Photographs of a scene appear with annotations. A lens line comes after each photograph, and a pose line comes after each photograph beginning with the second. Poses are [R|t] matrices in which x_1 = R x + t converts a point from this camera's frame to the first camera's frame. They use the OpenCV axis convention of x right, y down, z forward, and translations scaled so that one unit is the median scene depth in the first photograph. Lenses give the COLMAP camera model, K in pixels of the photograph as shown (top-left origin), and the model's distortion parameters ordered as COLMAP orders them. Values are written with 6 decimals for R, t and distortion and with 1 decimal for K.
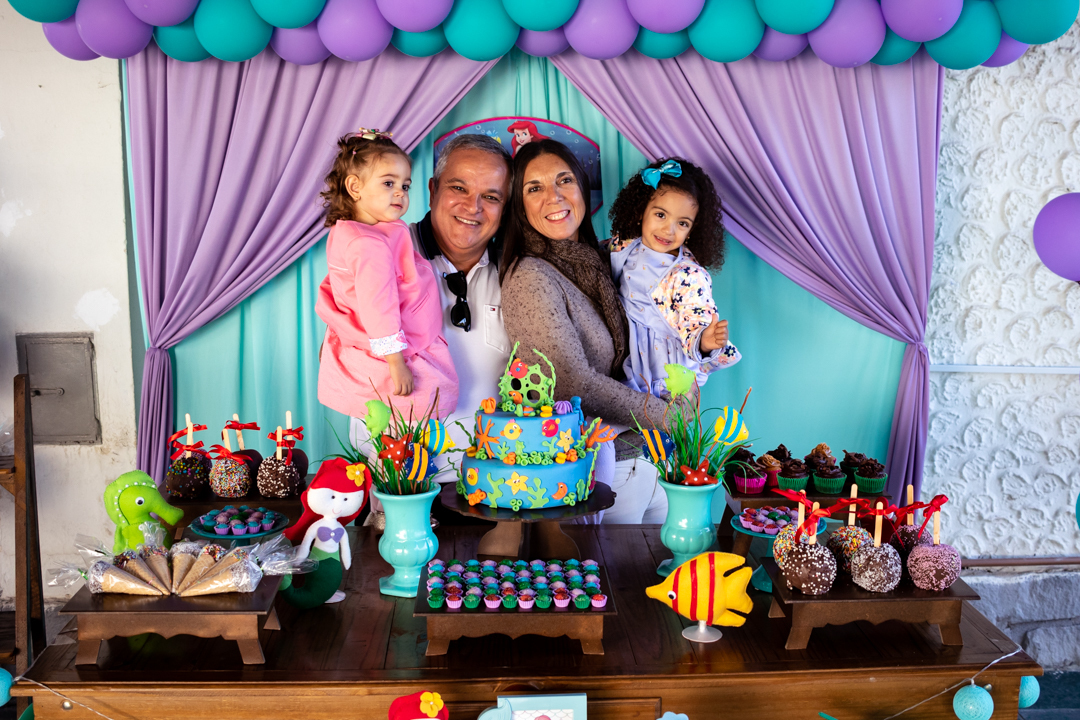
lens RADIAL K [[1240.4, 0, 542.0], [0, 1240.4, 367.6], [0, 0, 1]] dist [-0.070255, 0.000000]
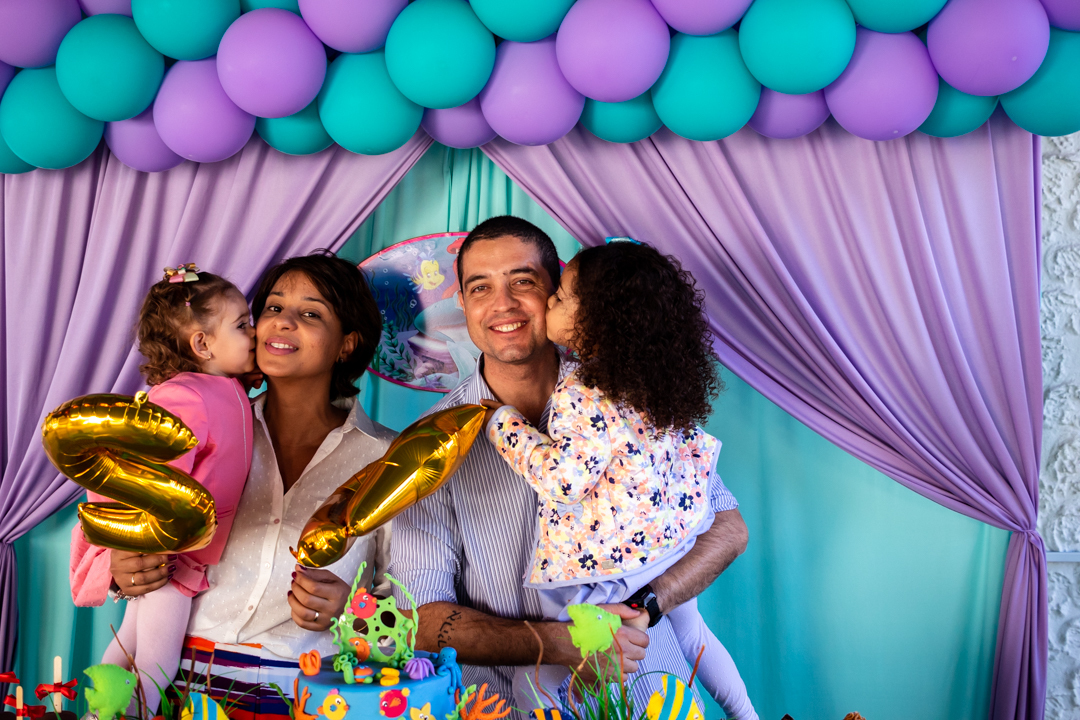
lens RADIAL K [[1322.4, 0, 515.9], [0, 1322.4, 332.2], [0, 0, 1]] dist [-0.061989, 0.000000]
pose [[0.992752, -0.025324, -0.117480, 0.152104], [0.009342, 0.990850, -0.134645, -0.048208], [0.119815, 0.132571, 0.983905, 0.318417]]
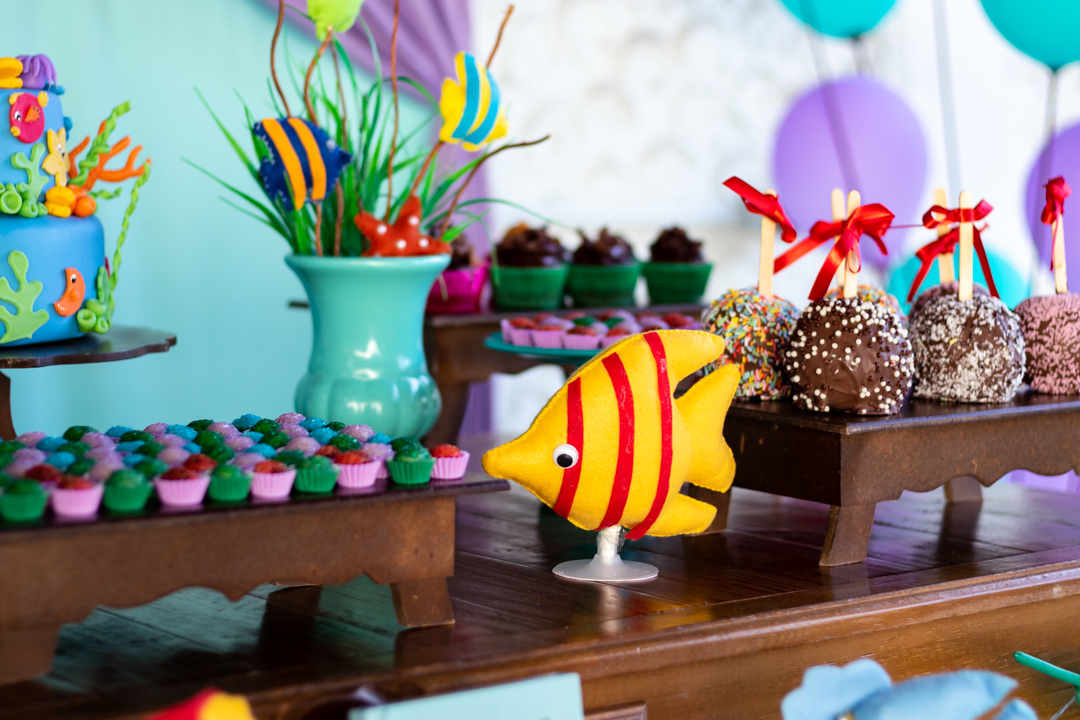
lens RADIAL K [[2565.6, 0, 541.1], [0, 2565.6, 363.8], [0, 0, 1]] dist [0.000772, 0.000000]
pose [[0.818435, -0.054495, 0.572009, -0.295341], [0.097706, 0.994194, -0.045082, 0.165507], [-0.566231, 0.092786, 0.819007, 0.322452]]
